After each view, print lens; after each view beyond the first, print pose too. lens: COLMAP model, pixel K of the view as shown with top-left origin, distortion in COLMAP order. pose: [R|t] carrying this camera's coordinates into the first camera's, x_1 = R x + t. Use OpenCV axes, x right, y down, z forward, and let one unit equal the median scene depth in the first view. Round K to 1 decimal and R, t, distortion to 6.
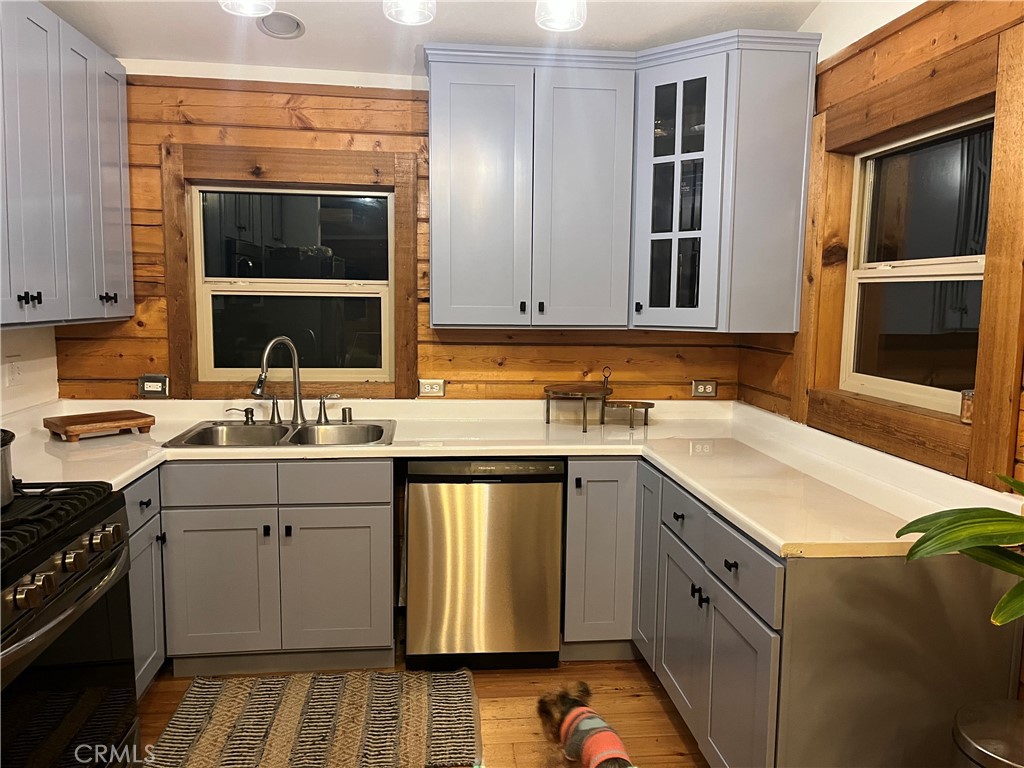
lens RADIAL K [[770.1, 0, 516.9], [0, 770.1, 385.8], [0, 0, 1]] dist [0.068128, -0.091119]
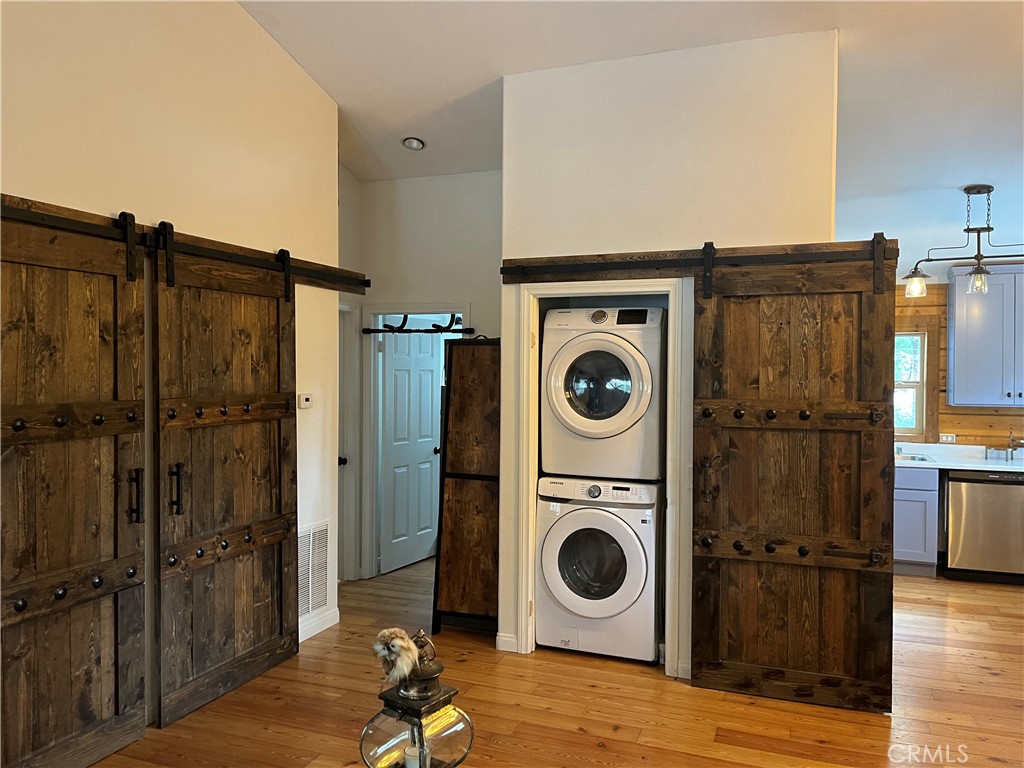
lens RADIAL K [[770.1, 0, 513.6], [0, 770.1, 384.7], [0, 0, 1]] dist [0.068128, -0.091119]
pose [[0.882387, -0.004186, -0.470505, -0.158349], [-0.044323, 0.994775, -0.091972, 0.099181], [0.468431, 0.102009, 0.877591, -1.212782]]
